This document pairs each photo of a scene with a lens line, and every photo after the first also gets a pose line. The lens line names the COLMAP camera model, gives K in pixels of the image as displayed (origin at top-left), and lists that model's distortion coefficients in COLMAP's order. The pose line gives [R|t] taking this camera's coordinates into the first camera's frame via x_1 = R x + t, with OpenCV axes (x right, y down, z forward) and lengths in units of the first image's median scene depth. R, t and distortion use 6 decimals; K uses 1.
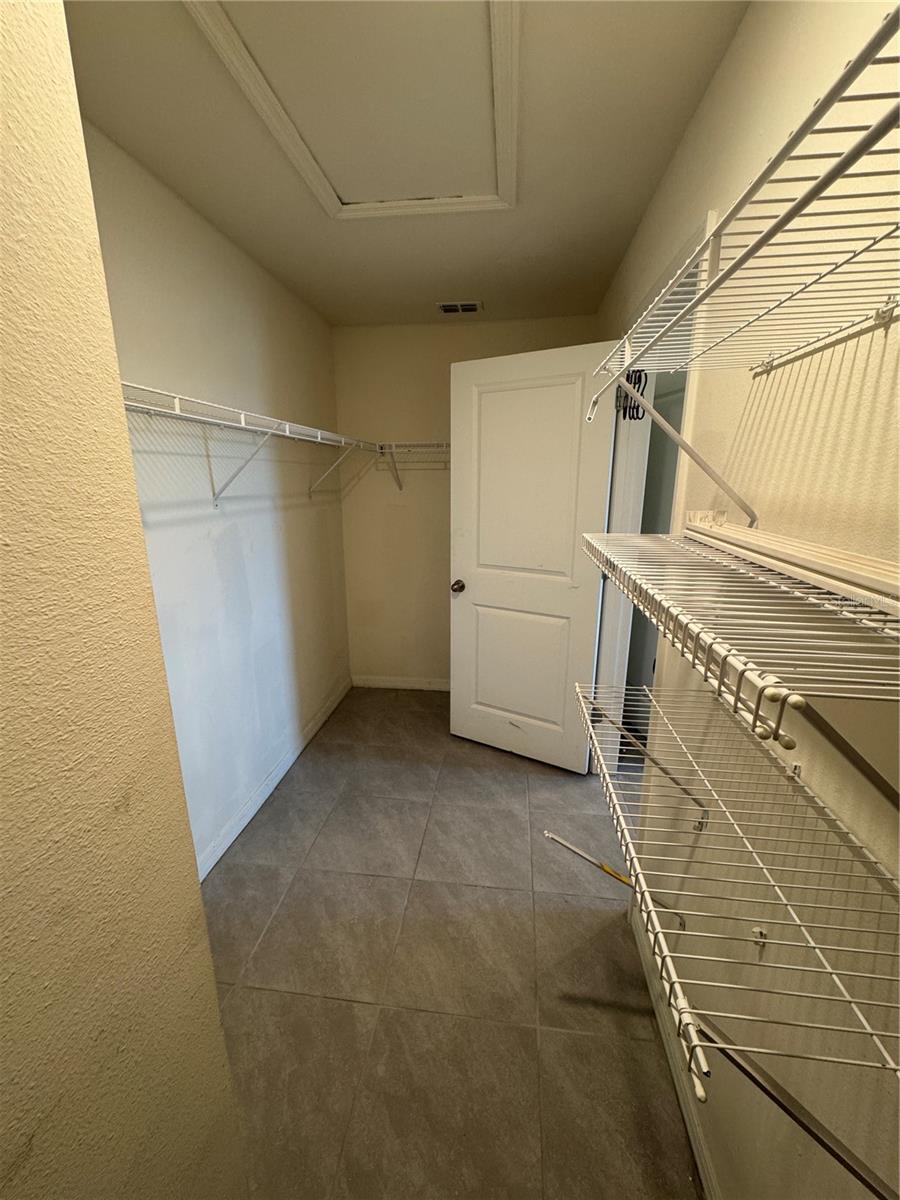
lens RADIAL K [[480.8, 0, 456.1], [0, 480.8, 600.9], [0, 0, 1]] dist [-0.001833, -0.000215]
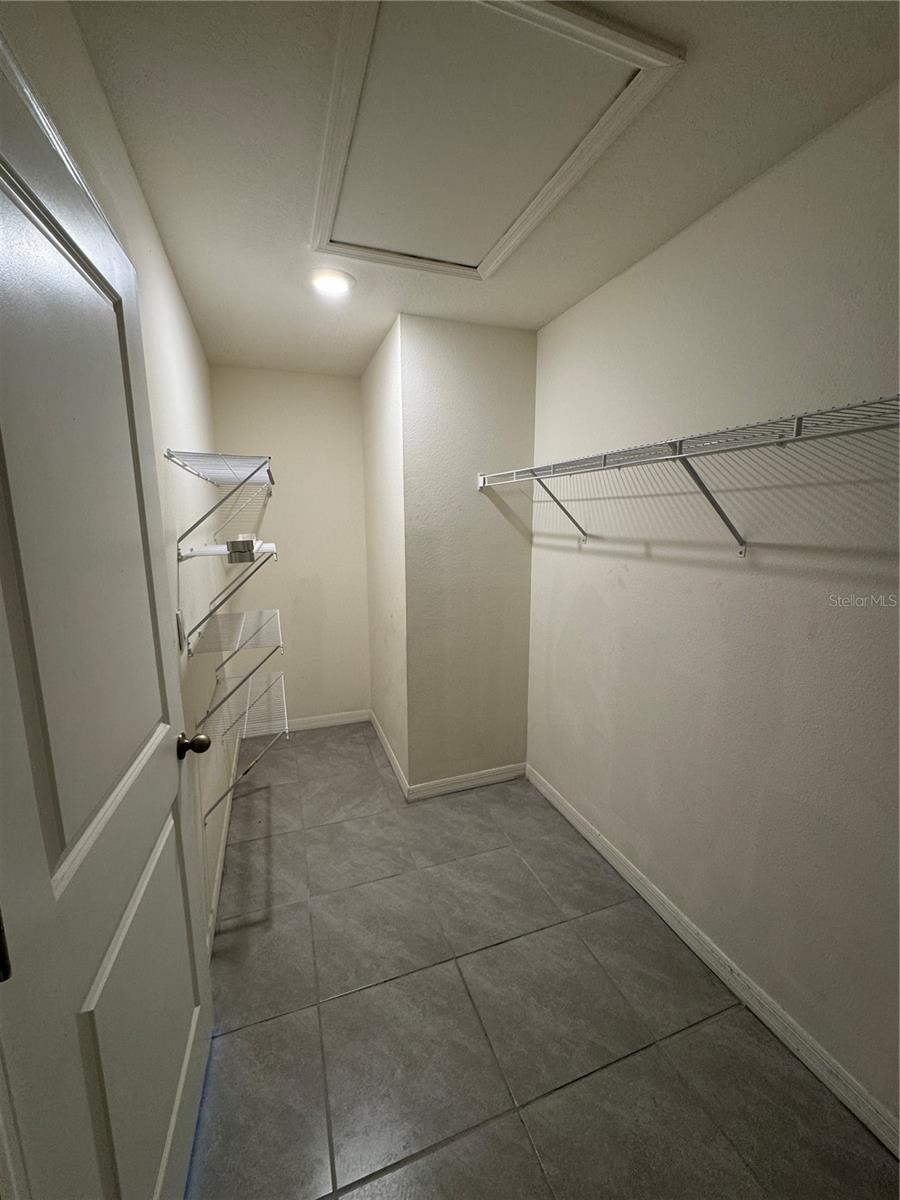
lens RADIAL K [[480.8, 0, 456.1], [0, 480.8, 600.9], [0, 0, 1]] dist [-0.001833, -0.000215]
pose [[-0.912775, 0.065703, -0.403144, 0.203828], [-0.102048, 0.918998, 0.380826, -0.365758], [0.395510, 0.388749, -0.832133, 1.466996]]
